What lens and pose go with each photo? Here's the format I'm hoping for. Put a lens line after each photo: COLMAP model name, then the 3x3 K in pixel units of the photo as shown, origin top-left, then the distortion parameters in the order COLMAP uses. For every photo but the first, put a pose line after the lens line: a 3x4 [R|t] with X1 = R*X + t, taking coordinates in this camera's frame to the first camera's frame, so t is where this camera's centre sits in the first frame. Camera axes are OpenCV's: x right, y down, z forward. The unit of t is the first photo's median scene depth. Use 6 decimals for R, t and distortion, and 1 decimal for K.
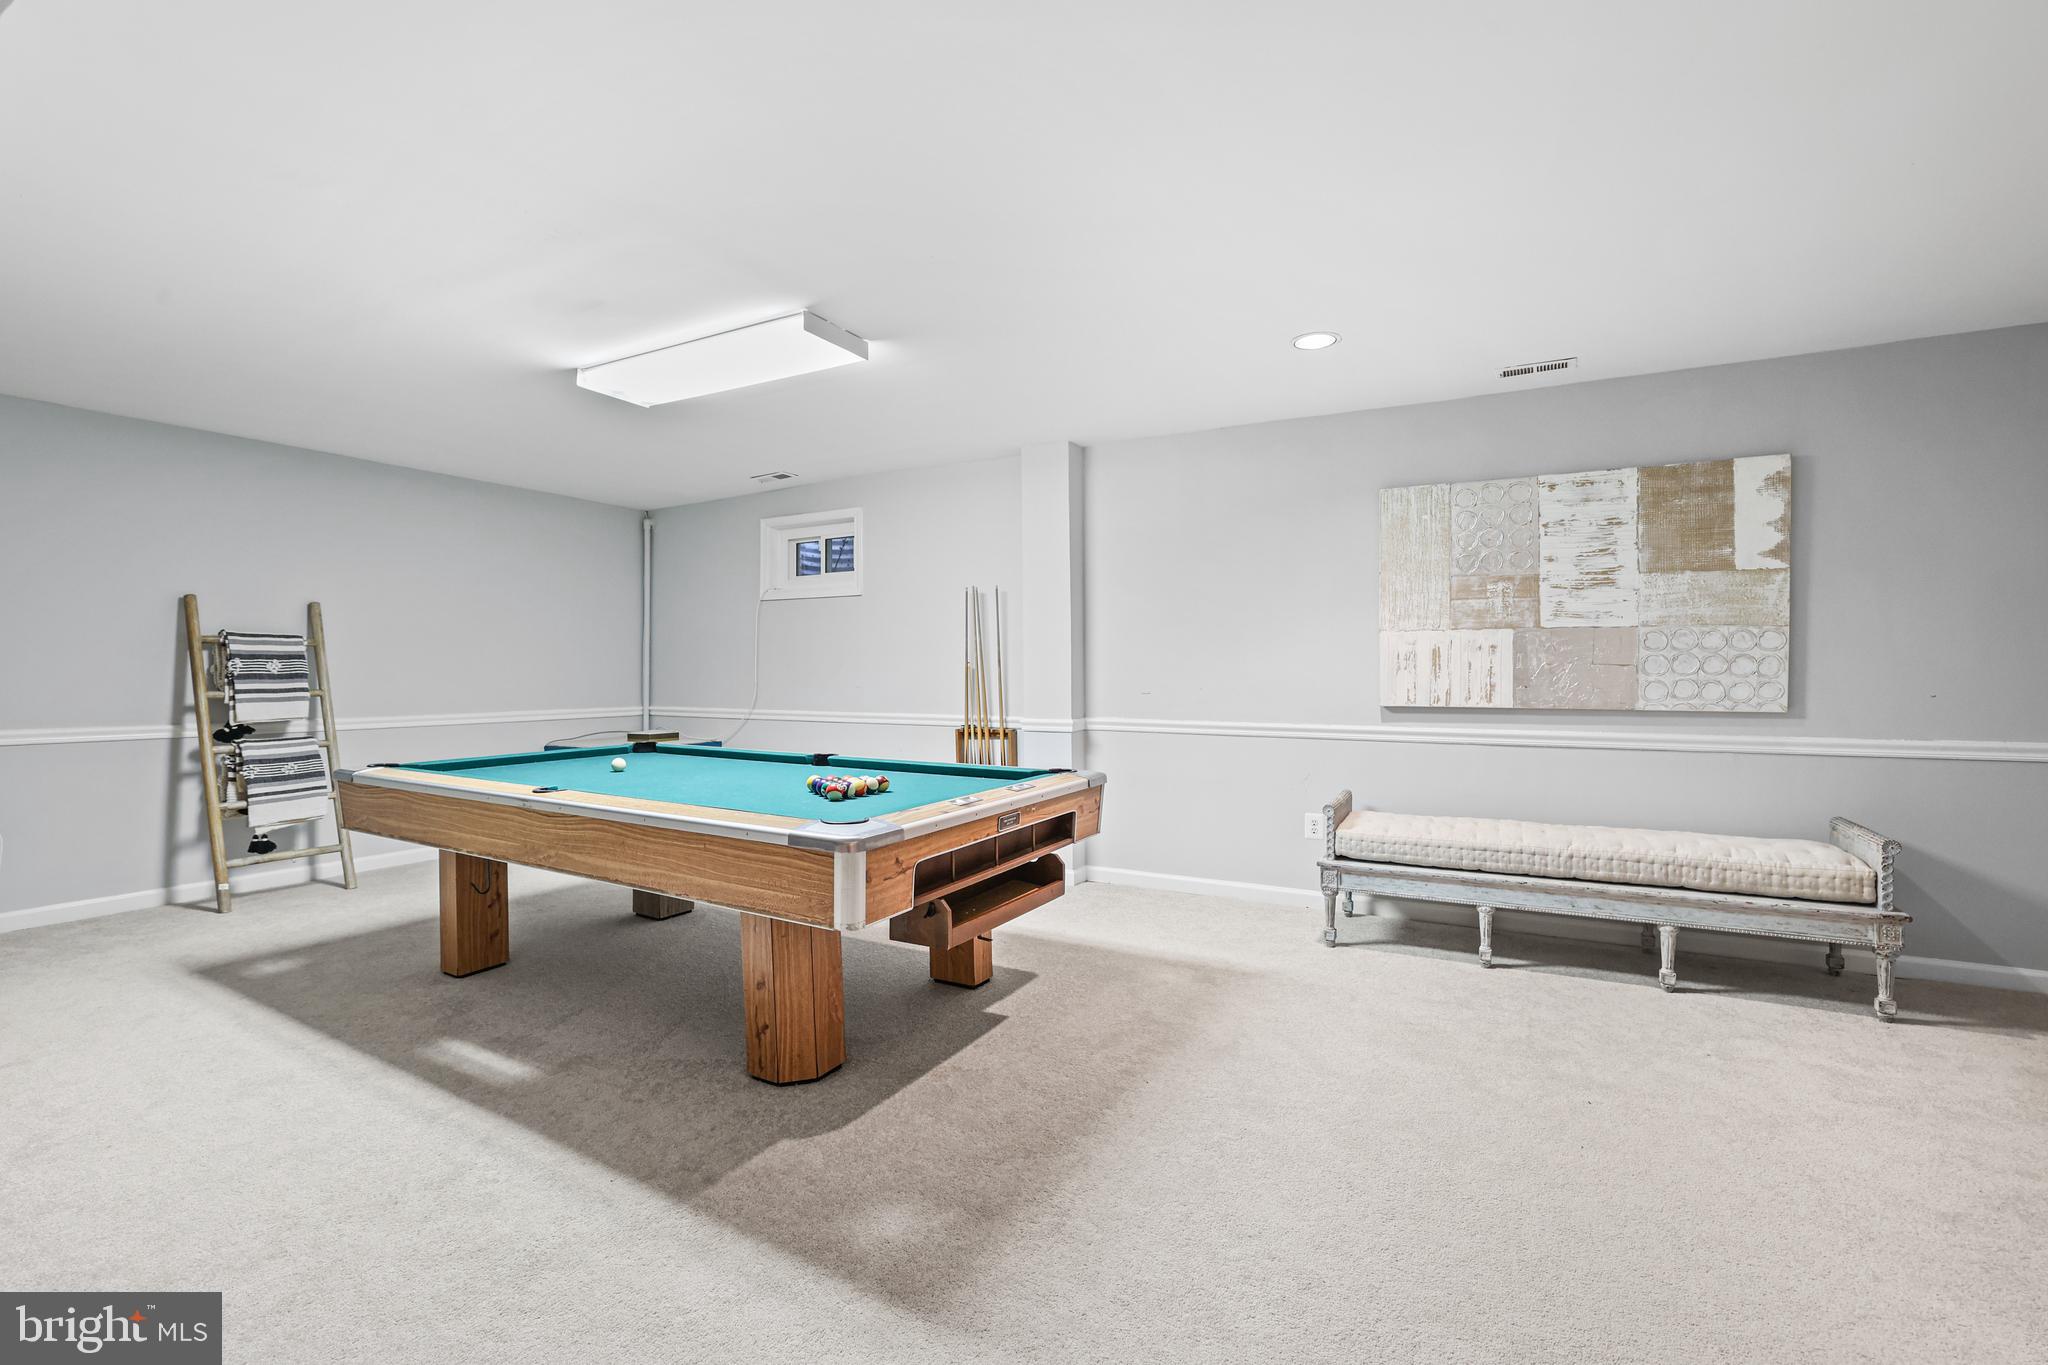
lens RADIAL K [[876.2, 0, 1027.2], [0, 876.2, 680.8], [0, 0, 1]] dist [-0.029793, 0.004022]
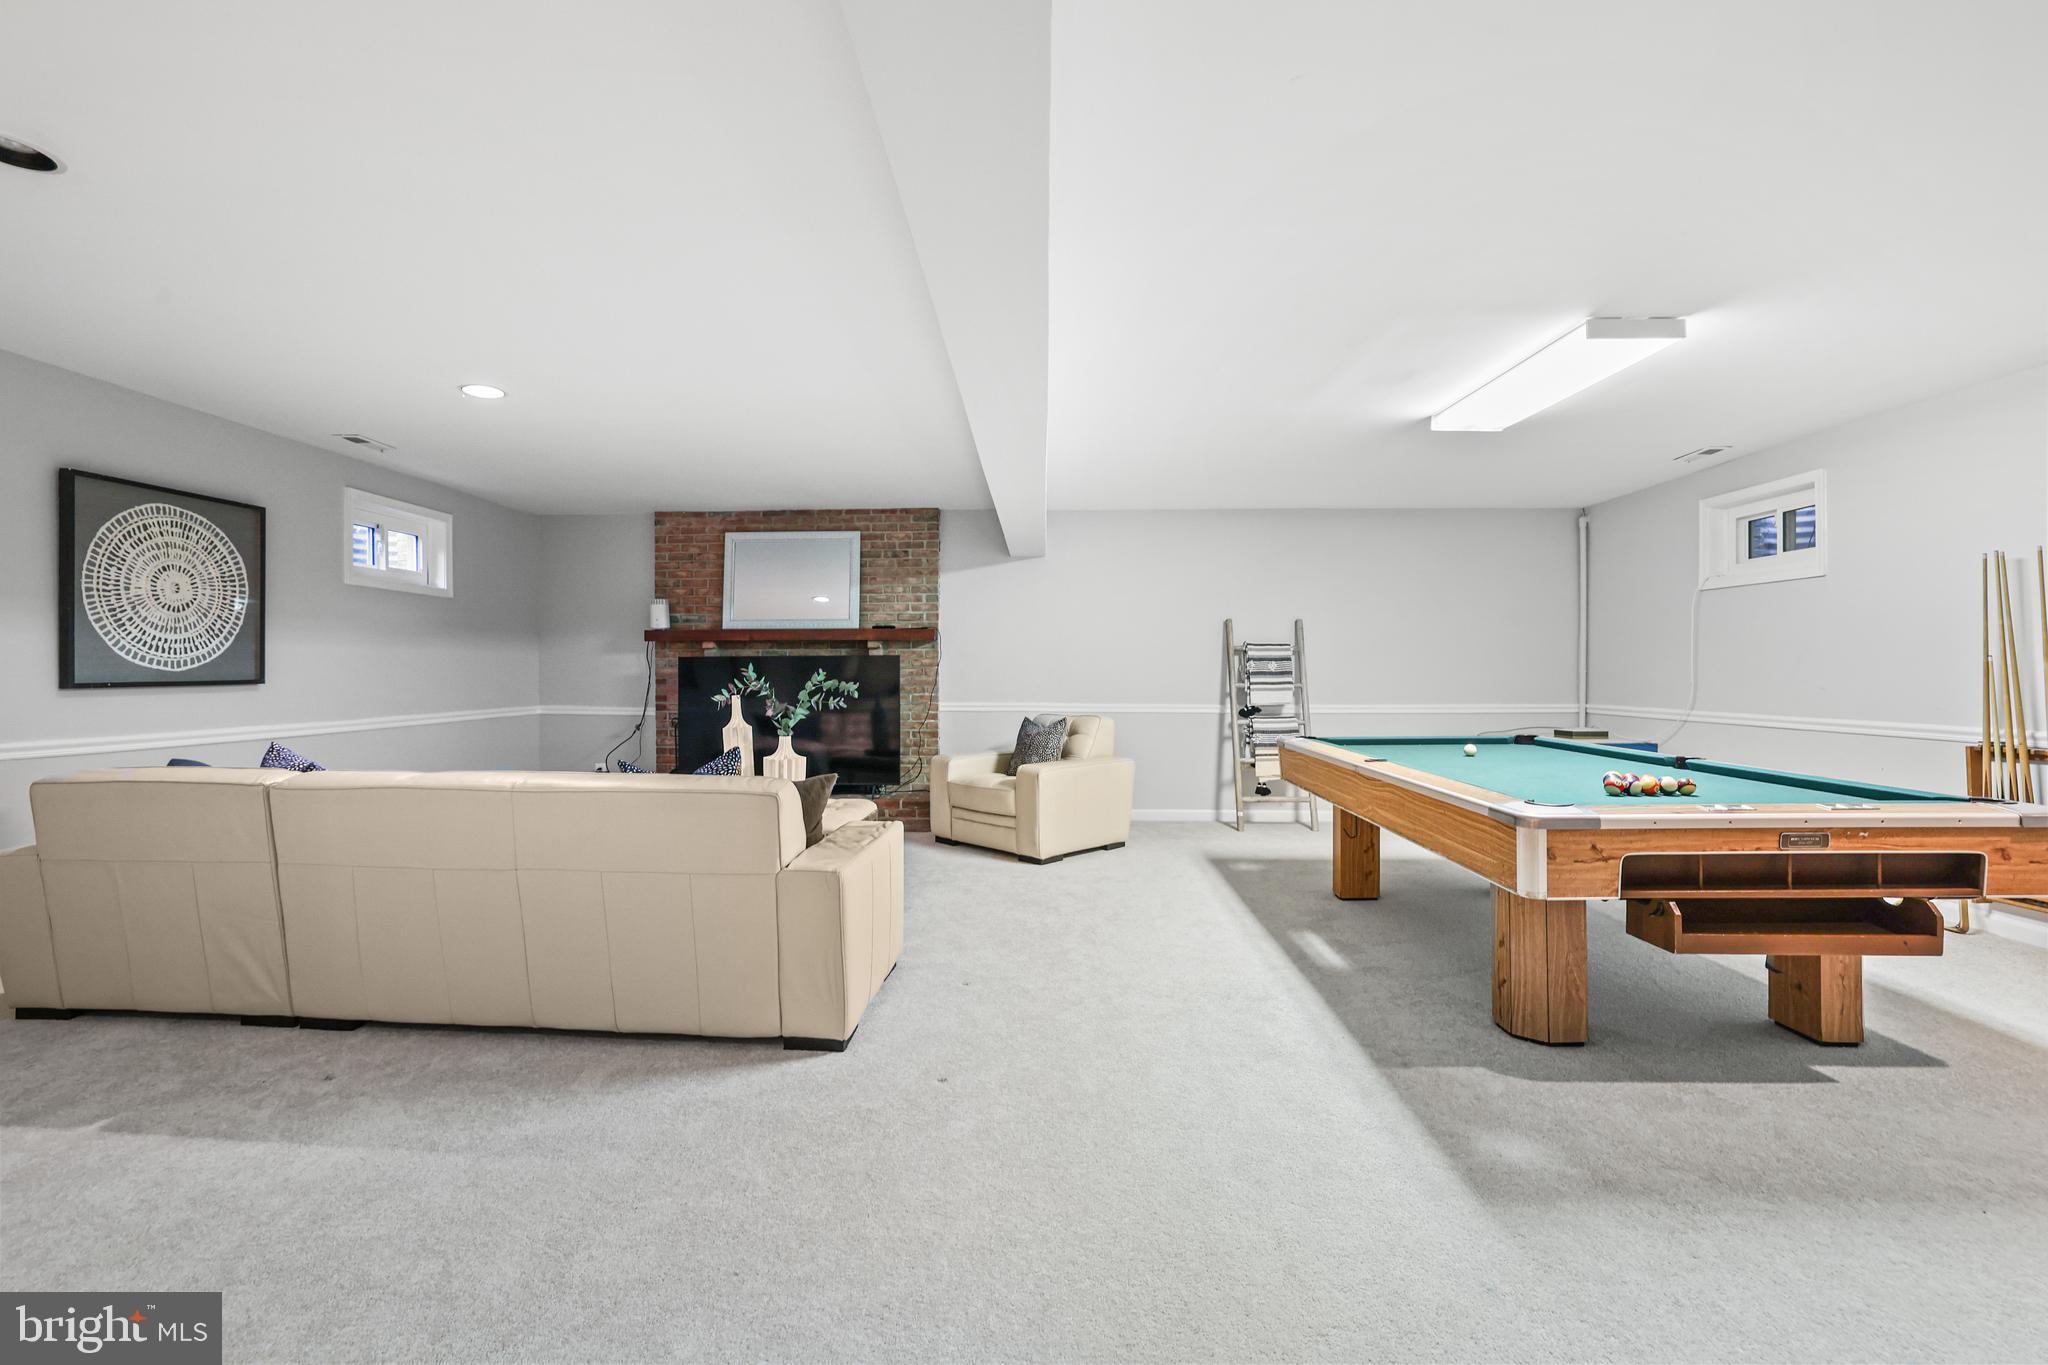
lens RADIAL K [[876.2, 0, 1021.4], [0, 876.2, 674.7], [0, 0, 1]] dist [-0.029793, 0.004022]
pose [[0.463096, 0.002483, -0.886305, 0.308178], [-0.007561, 0.999971, -0.001150, 0.003258], [0.886276, 0.007234, 0.463101, -0.062922]]
